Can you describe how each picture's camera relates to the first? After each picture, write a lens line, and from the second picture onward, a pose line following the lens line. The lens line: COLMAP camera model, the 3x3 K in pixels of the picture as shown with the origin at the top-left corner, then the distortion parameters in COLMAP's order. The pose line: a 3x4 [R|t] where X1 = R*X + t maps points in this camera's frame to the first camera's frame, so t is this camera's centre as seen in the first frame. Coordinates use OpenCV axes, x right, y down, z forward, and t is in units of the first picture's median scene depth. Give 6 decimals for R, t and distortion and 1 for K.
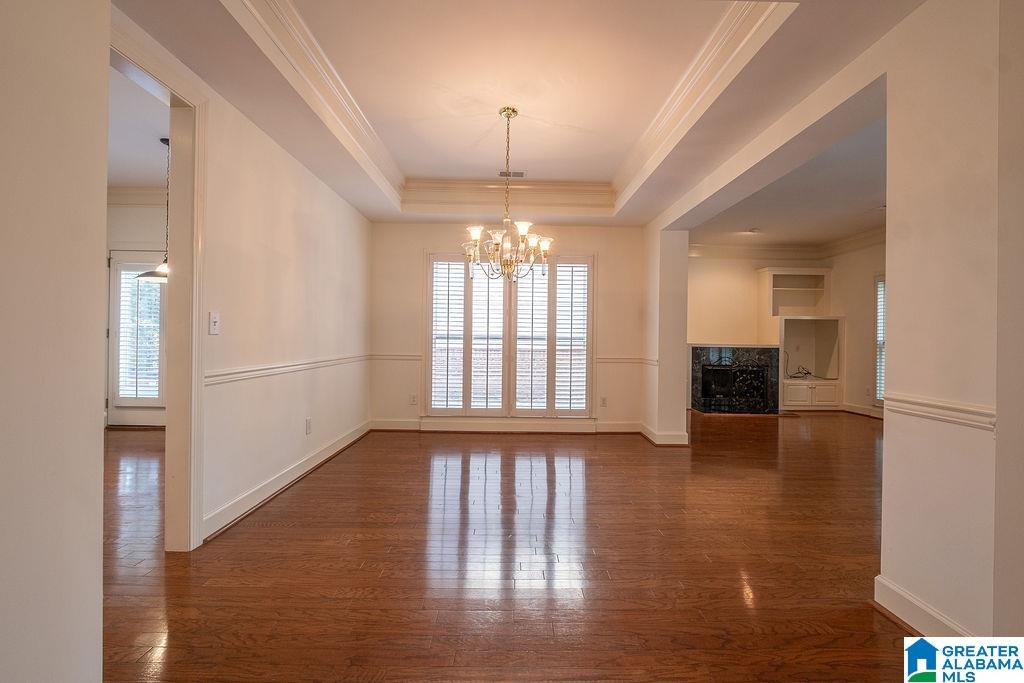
lens RADIAL K [[443.2, 0, 531.2], [0, 443.2, 339.6], [0, 0, 1]] dist [0.002716, -0.002726]
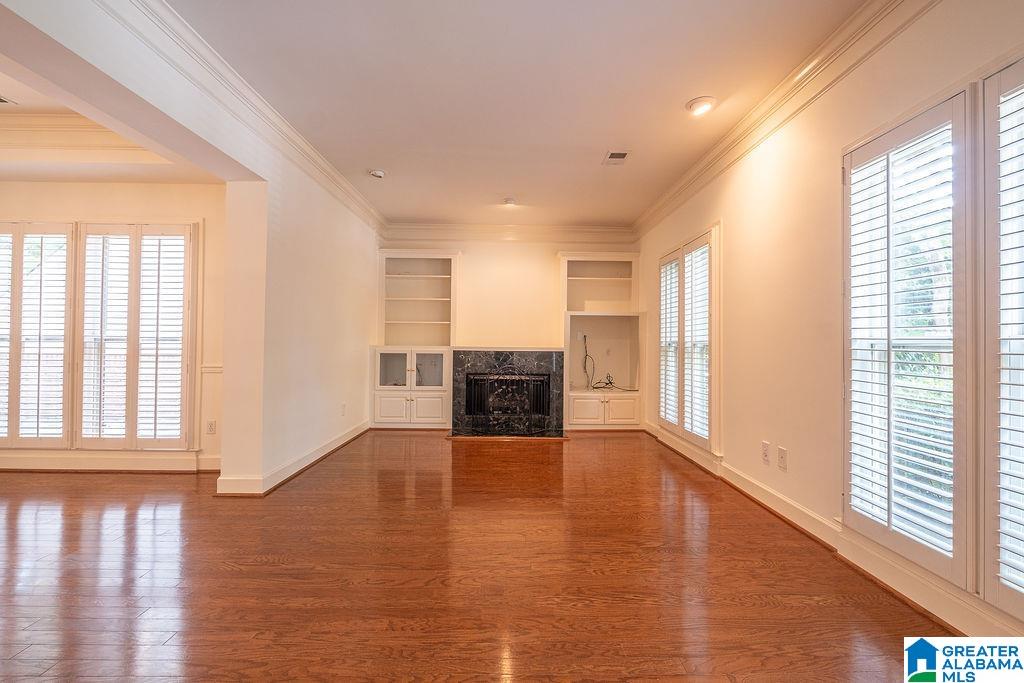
lens RADIAL K [[443.2, 0, 512.0], [0, 443.2, 337.7], [0, 0, 1]] dist [0.002716, -0.002726]
pose [[0.999935, -0.003954, -0.010658, 0.522483], [0.003782, 0.999864, -0.016071, 0.006910], [0.010720, 0.016029, 0.999814, 0.226248]]
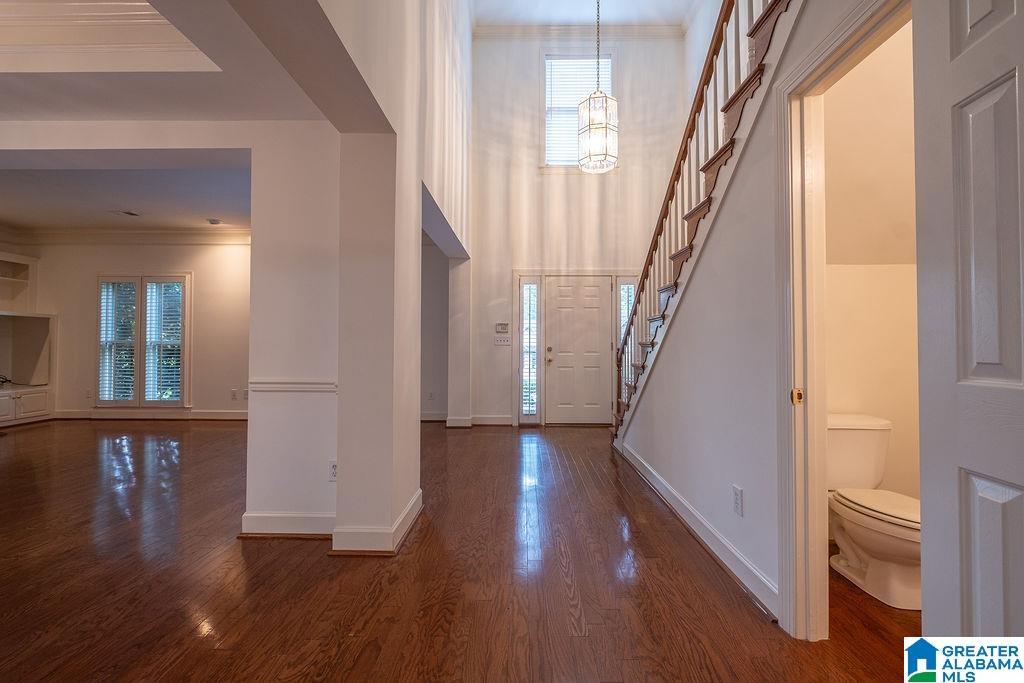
lens RADIAL K [[443.2, 0, 511.0], [0, 443.2, 338.9], [0, 0, 1]] dist [0.002716, -0.002726]
pose [[0.038711, 0.000726, 0.999250, -0.179522], [0.001181, 0.999999, -0.000772, -0.000325], [-0.999250, 0.001210, 0.038710, 0.041897]]
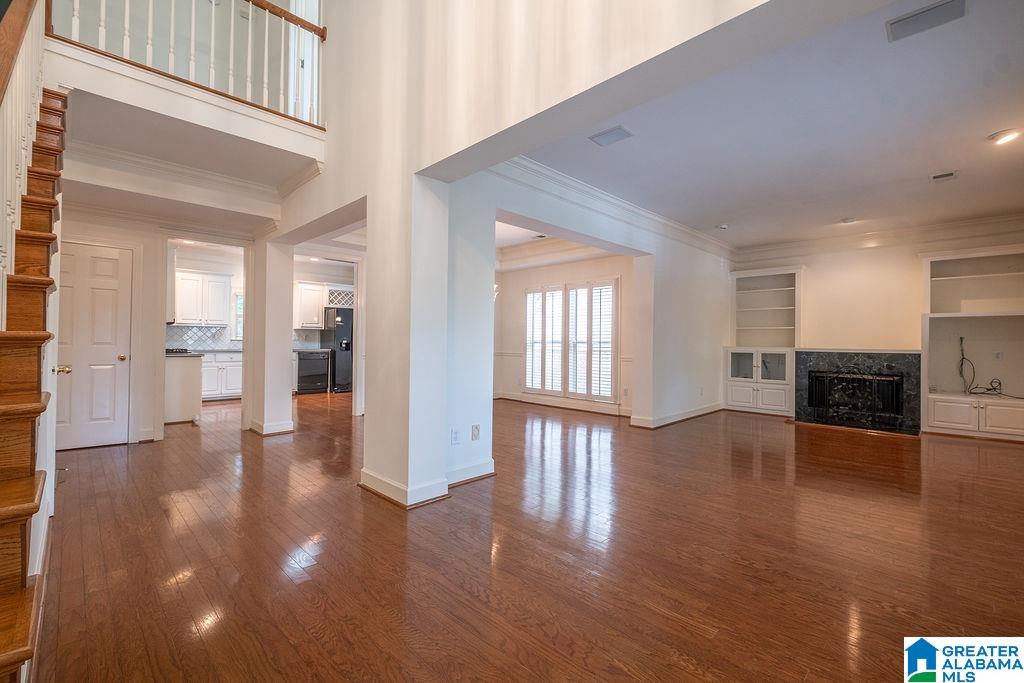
lens RADIAL K [[443.2, 0, 525.9], [0, 443.2, 337.8], [0, 0, 1]] dist [0.002716, -0.002726]
pose [[0.706467, -0.011716, -0.707649, 0.685144], [-0.002680, 0.999812, -0.019228, 0.008061], [0.707741, 0.015481, 0.706303, -0.080976]]
